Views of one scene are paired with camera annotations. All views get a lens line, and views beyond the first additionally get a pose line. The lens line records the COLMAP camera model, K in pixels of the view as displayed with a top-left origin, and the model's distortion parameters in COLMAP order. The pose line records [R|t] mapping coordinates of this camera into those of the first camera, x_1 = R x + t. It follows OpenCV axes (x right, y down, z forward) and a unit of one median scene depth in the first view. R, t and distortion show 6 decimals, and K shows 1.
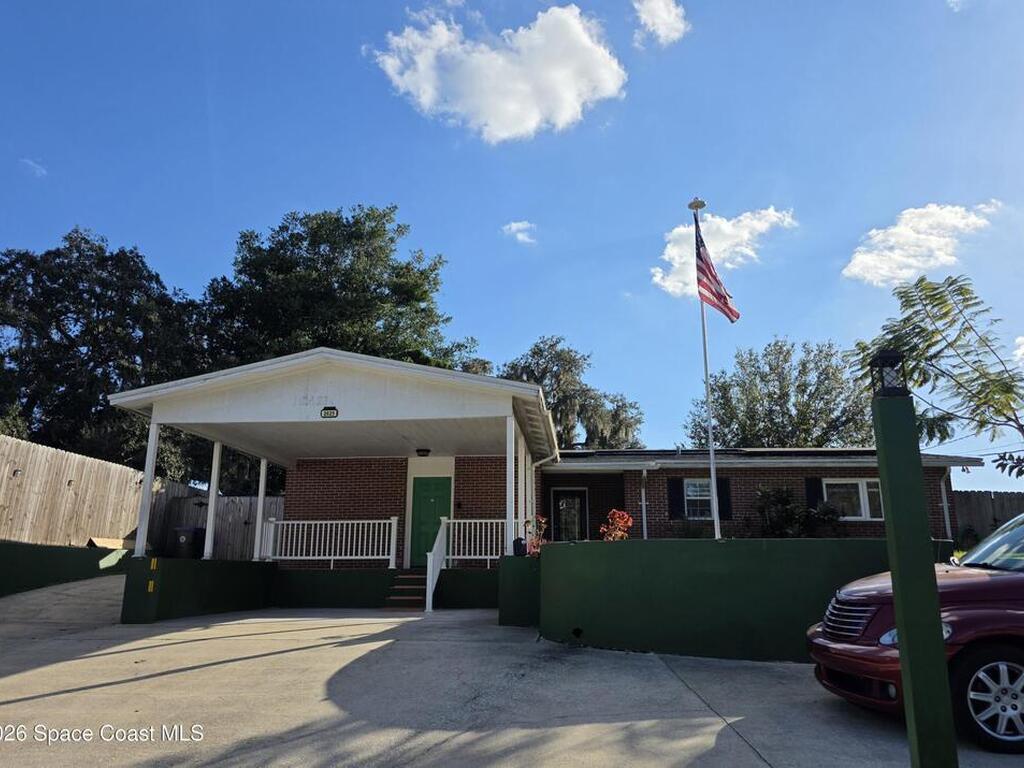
lens RADIAL K [[835.1, 0, 512.0], [0, 835.1, 384.0], [0, 0, 1]] dist [0.055987, -0.007294]
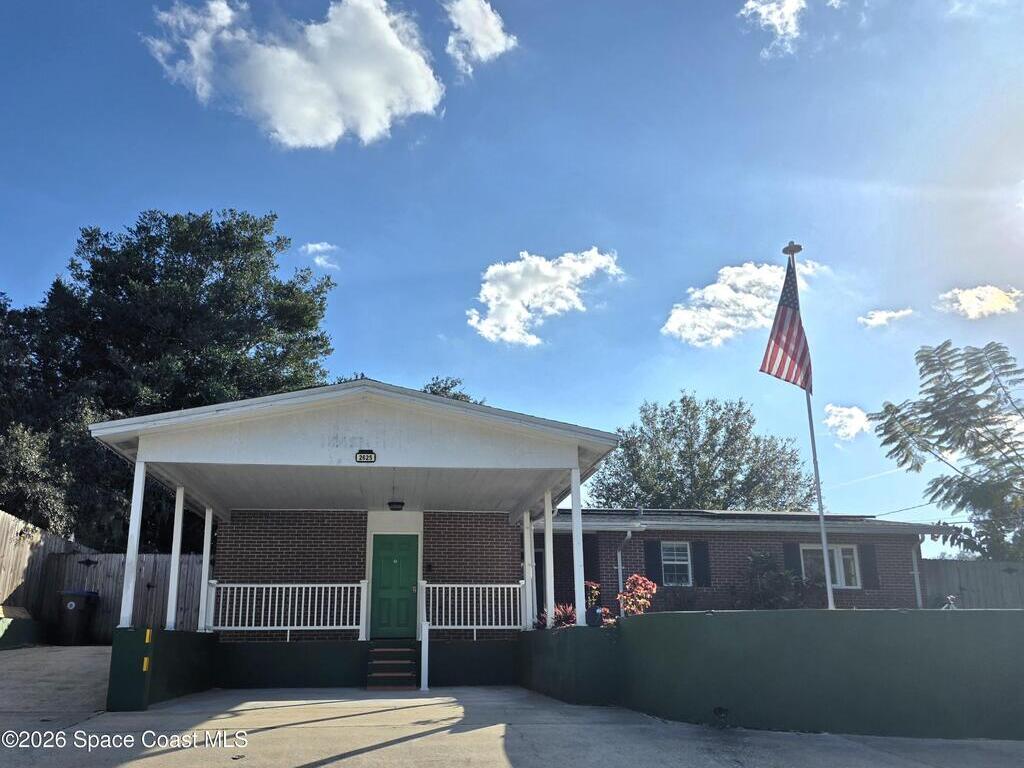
lens RADIAL K [[931.5, 0, 510.0], [0, 931.5, 434.6], [0, 0, 1]] dist [0.061791, -0.008776]
pose [[0.975636, 0.043110, 0.215116, -0.193748], [-0.043506, 0.999049, -0.002894, 0.005810], [-0.215036, -0.006536, 0.976584, 0.033219]]
